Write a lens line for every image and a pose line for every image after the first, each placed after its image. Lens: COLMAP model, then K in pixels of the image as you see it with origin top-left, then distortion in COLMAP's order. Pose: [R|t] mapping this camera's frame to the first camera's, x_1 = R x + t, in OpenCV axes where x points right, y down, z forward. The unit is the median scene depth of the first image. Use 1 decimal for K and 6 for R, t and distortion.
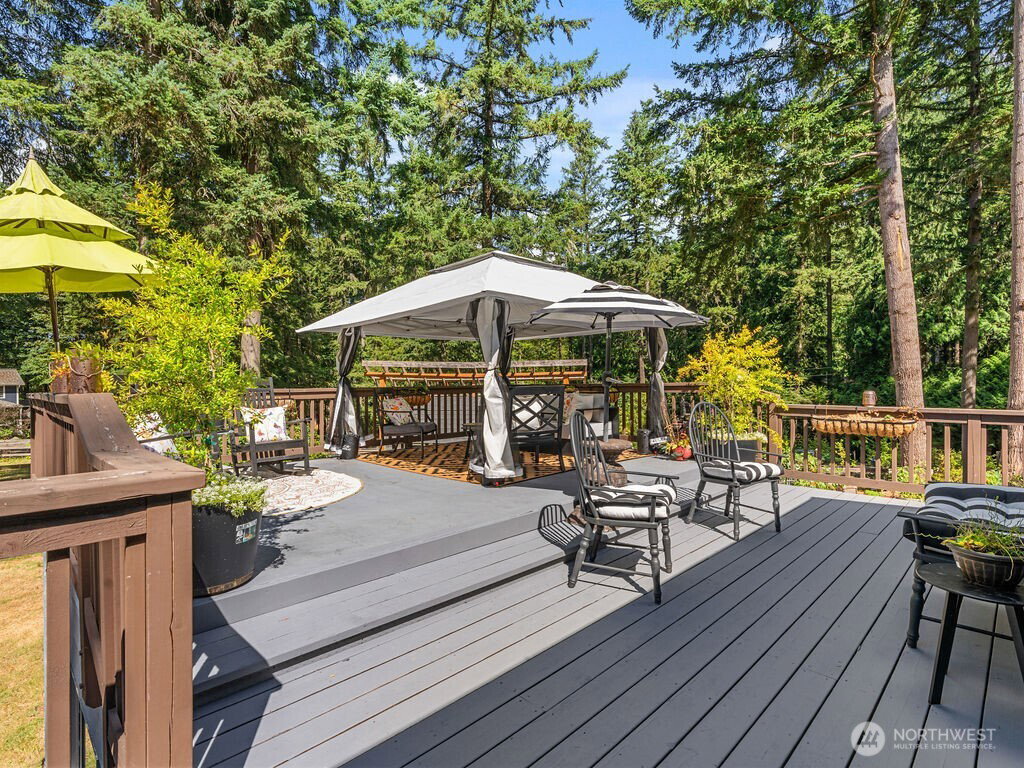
lens RADIAL K [[515.9, 0, 506.8], [0, 515.9, 378.7], [0, 0, 1]] dist [-0.003007, 0.000718]
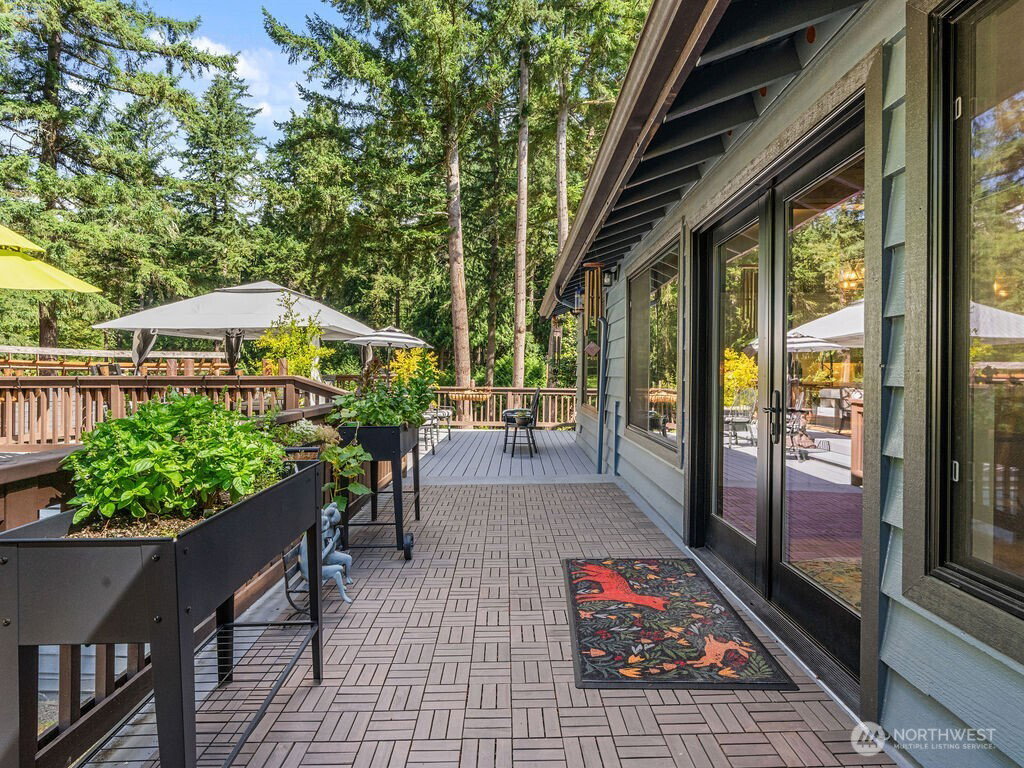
lens RADIAL K [[539.7, 0, 506.3], [0, 539.7, 373.7], [0, 0, 1]] dist [-0.001332, -0.000246]
pose [[0.717885, 0.012413, 0.696051, -0.106073], [-0.015084, 0.999884, -0.002275, 0.000501], [-0.695998, -0.008866, 0.717989, -0.097950]]
